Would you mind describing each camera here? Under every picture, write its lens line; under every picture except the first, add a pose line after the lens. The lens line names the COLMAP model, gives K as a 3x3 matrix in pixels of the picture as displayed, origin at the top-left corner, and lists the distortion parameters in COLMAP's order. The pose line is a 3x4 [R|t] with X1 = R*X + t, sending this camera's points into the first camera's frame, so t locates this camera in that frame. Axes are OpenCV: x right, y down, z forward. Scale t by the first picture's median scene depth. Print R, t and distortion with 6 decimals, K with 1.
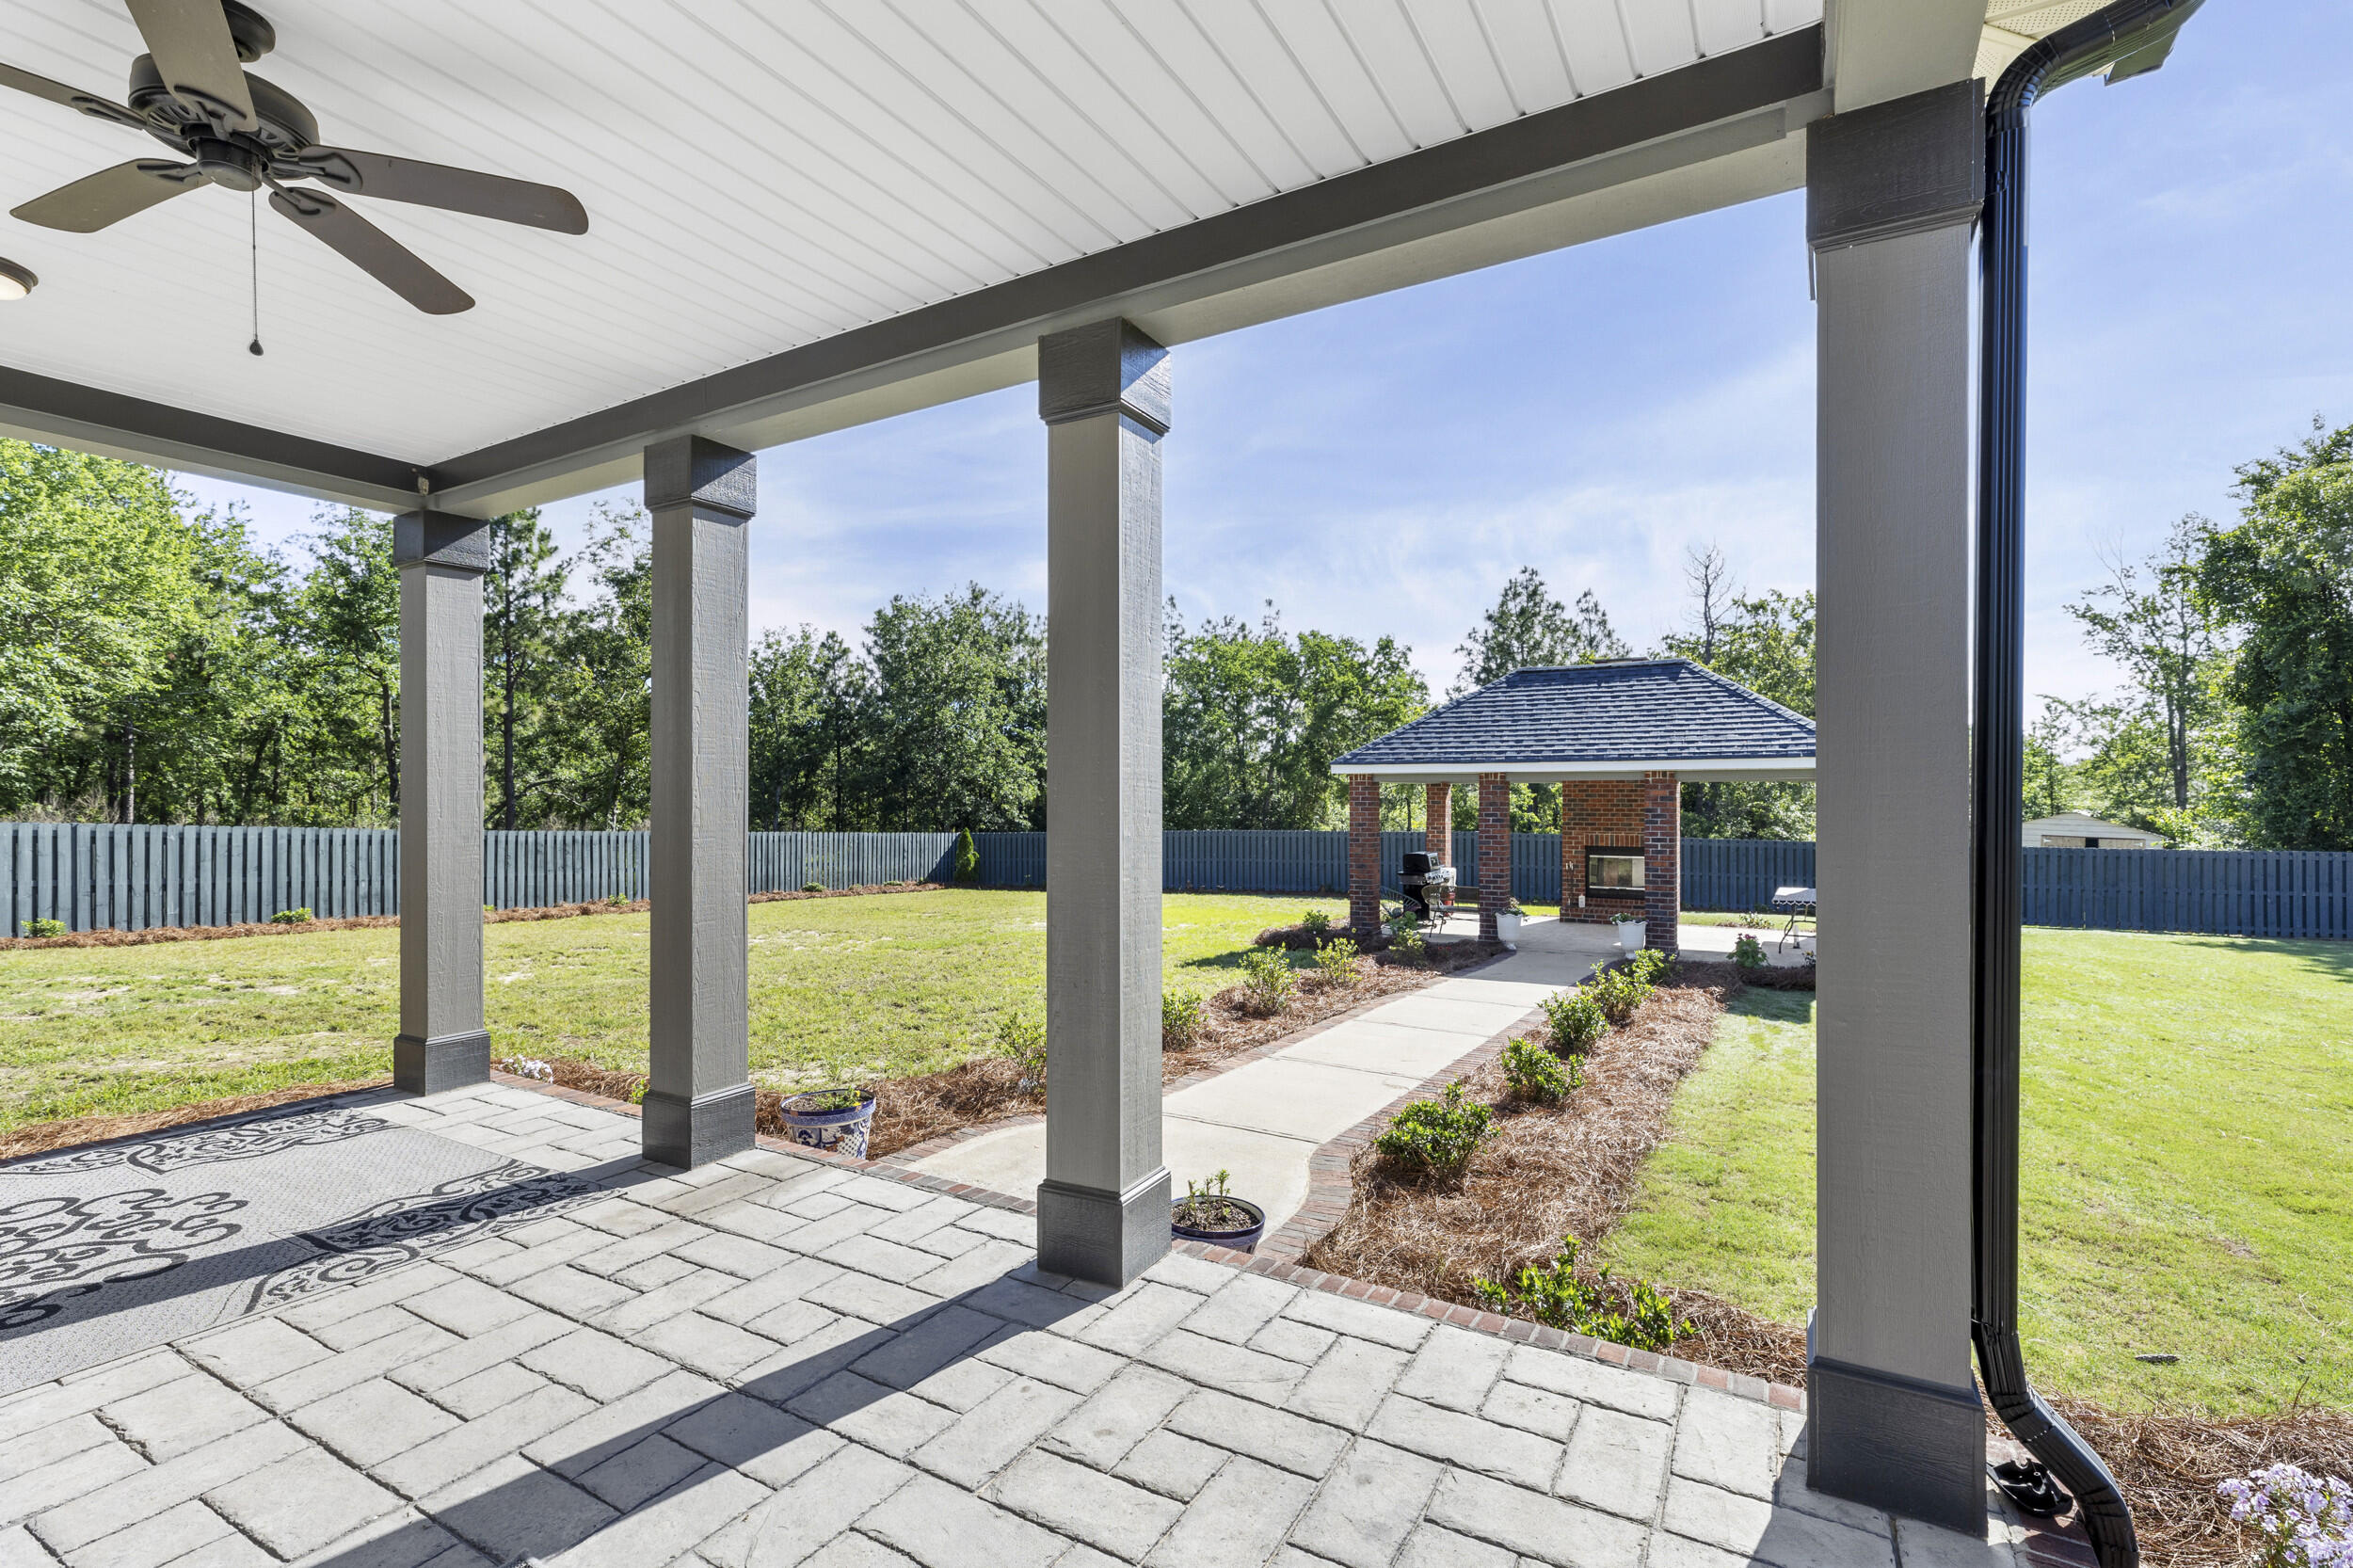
lens RADIAL K [[1073.5, 0, 1178.9], [0, 1073.5, 792.2], [0, 0, 1]] dist [-0.000313, -0.000074]
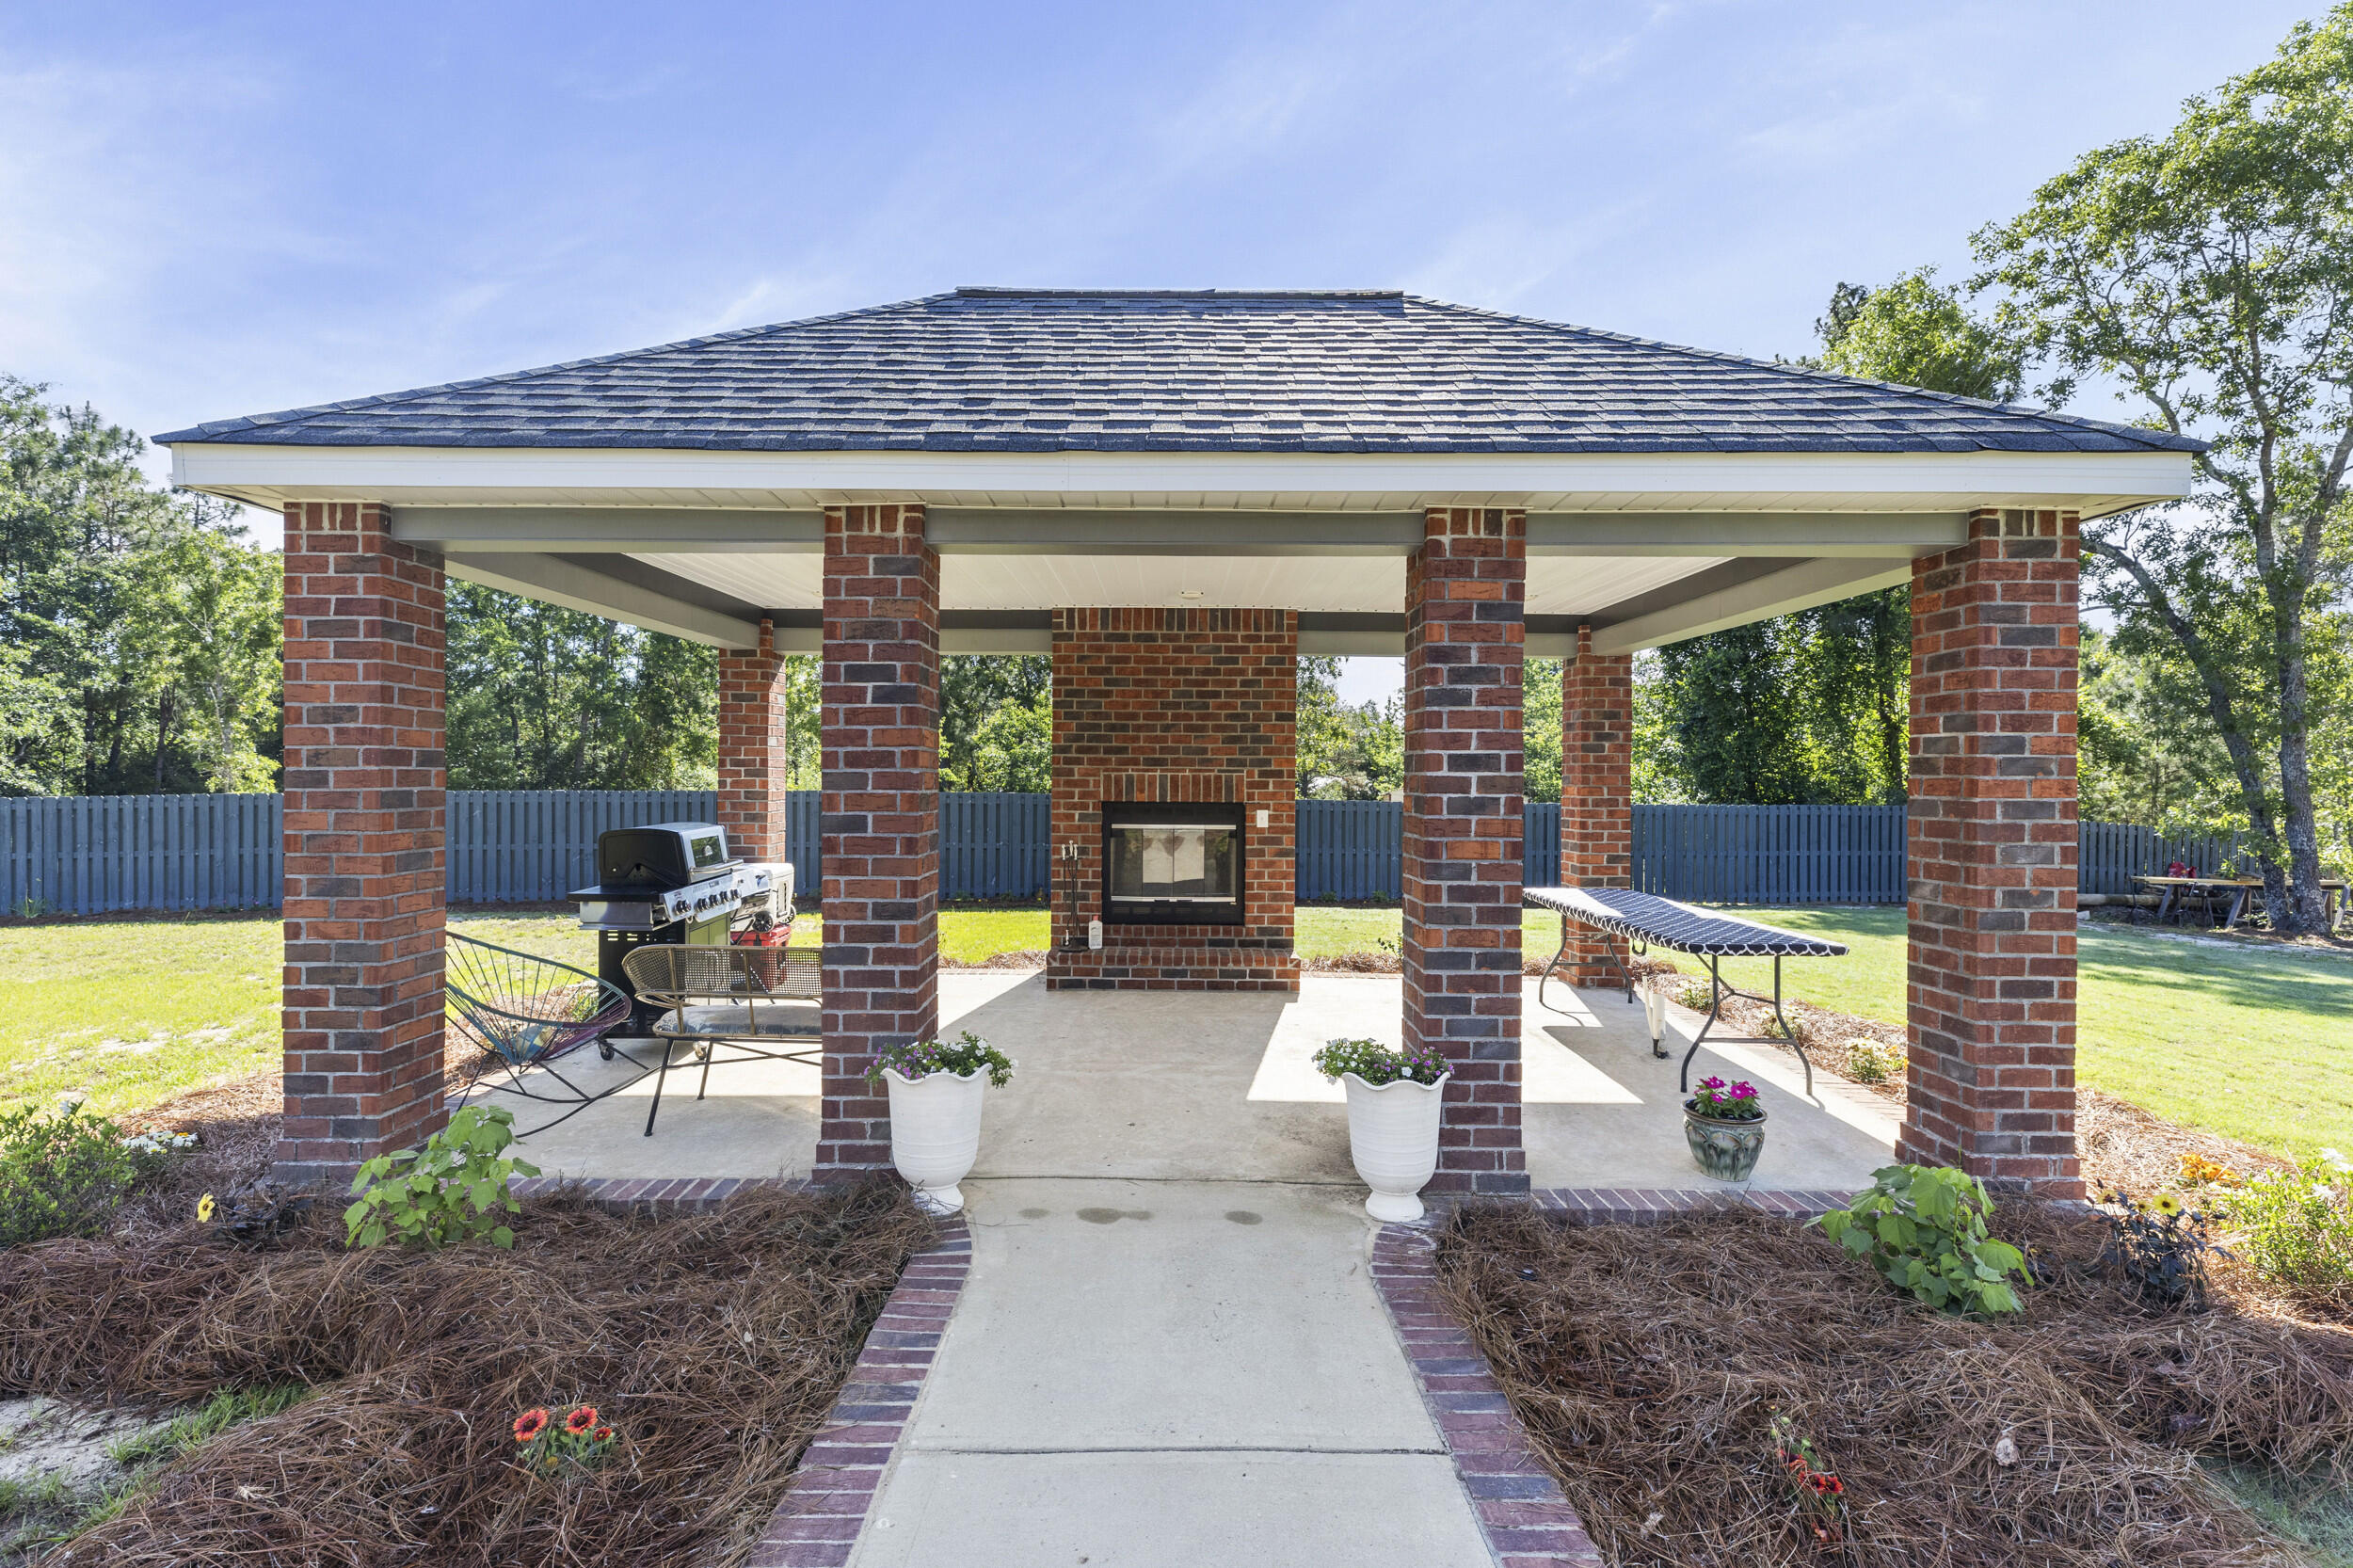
lens RADIAL K [[1073.5, 0, 1173.5], [0, 1073.5, 775.0], [0, 0, 1]] dist [-0.000313, -0.000074]
pose [[0.858704, 0.002925, 0.512463, 0.173281], [-0.008187, 0.999934, 0.008010, 0.033235], [-0.512406, -0.011074, 0.858672, 0.579541]]
